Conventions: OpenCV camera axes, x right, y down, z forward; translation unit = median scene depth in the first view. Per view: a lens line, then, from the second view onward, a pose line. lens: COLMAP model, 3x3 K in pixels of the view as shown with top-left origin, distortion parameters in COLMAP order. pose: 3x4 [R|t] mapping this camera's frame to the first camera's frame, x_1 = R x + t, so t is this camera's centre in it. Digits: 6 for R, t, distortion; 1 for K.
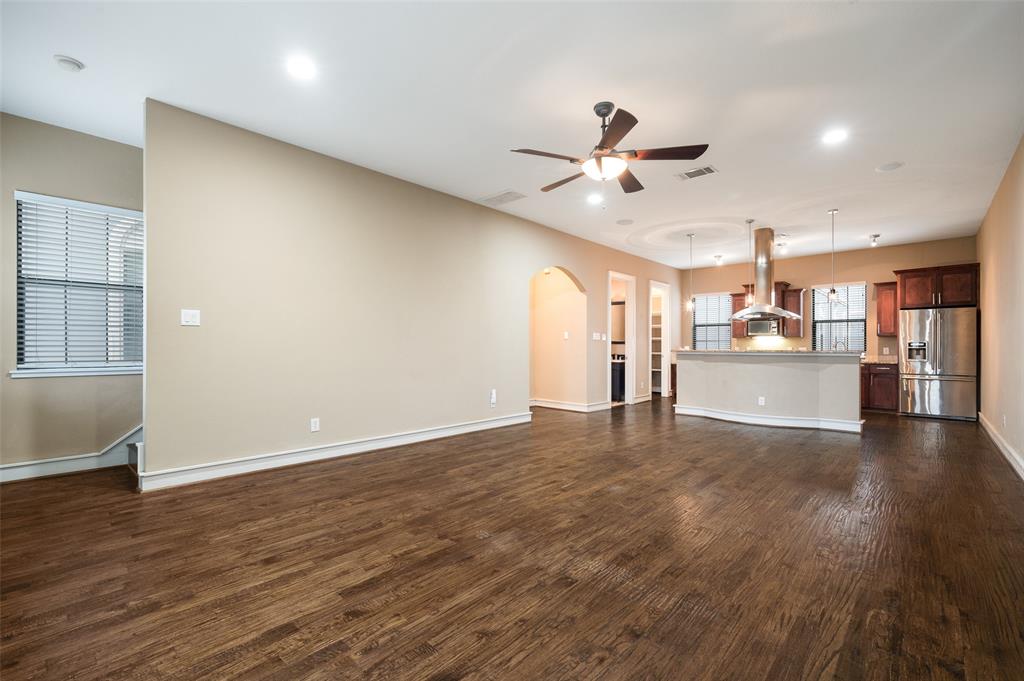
lens RADIAL K [[451.0, 0, 513.1], [0, 451.0, 344.3], [0, 0, 1]] dist [0.000033, -0.000115]
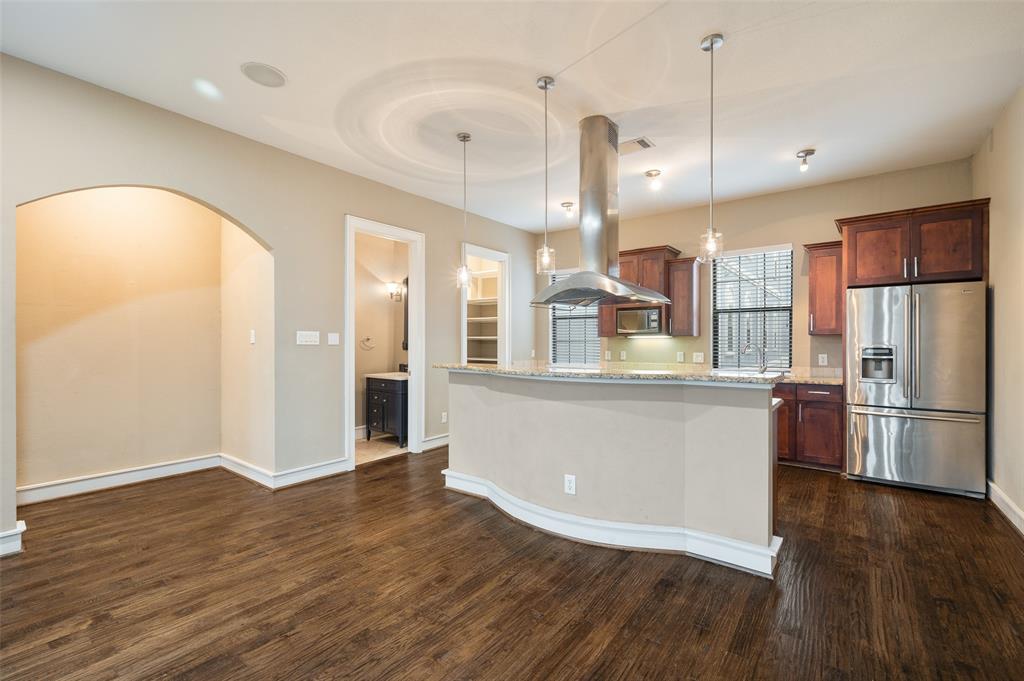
lens RADIAL K [[451.0, 0, 513.1], [0, 451.0, 344.3], [0, 0, 1]] dist [0.000033, -0.000115]
pose [[0.995056, -0.005767, 0.099144, 0.380091], [0.004591, 0.999916, 0.012084, -0.015711], [-0.099205, -0.011569, 0.995000, 0.472084]]
